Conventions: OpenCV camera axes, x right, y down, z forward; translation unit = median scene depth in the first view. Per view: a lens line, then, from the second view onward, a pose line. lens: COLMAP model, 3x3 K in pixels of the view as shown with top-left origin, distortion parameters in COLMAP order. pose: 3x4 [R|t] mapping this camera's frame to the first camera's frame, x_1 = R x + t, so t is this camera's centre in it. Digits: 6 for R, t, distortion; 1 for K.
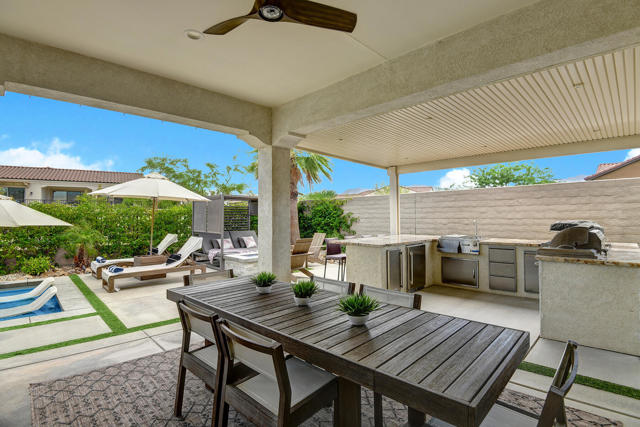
lens RADIAL K [[309.9, 0, 317.6], [0, 309.9, 211.0], [0, 0, 1]] dist [-0.041805, -0.001068]
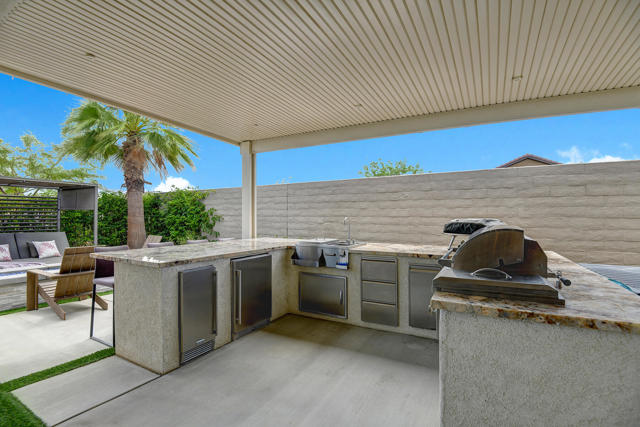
lens RADIAL K [[299.8, 0, 316.5], [0, 299.8, 217.5], [0, 0, 1]] dist [-0.031798, -0.001362]
pose [[0.957270, 0.008208, 0.289078, 0.261296], [-0.014514, 0.999701, 0.019680, 0.017744], [-0.288831, -0.023035, 0.957103, 0.383661]]
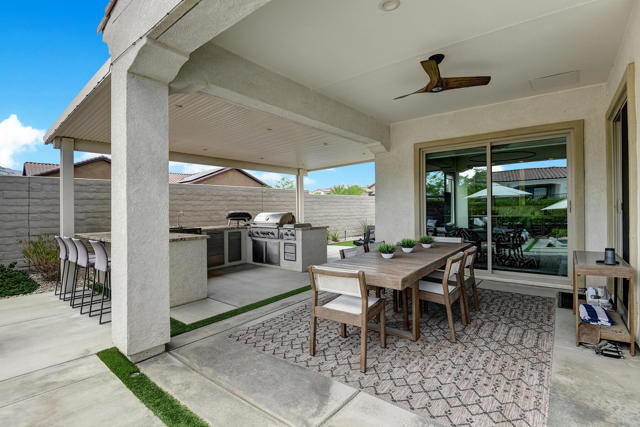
lens RADIAL K [[309.9, 0, 317.6], [0, 309.9, 211.0], [0, 0, 1]] dist [-0.041805, -0.001068]
pose [[-0.108467, 0.005064, 0.994087, -0.650531], [-0.002067, 0.999984, -0.005320, 0.033714], [-0.994098, -0.002632, -0.108455, 0.647889]]
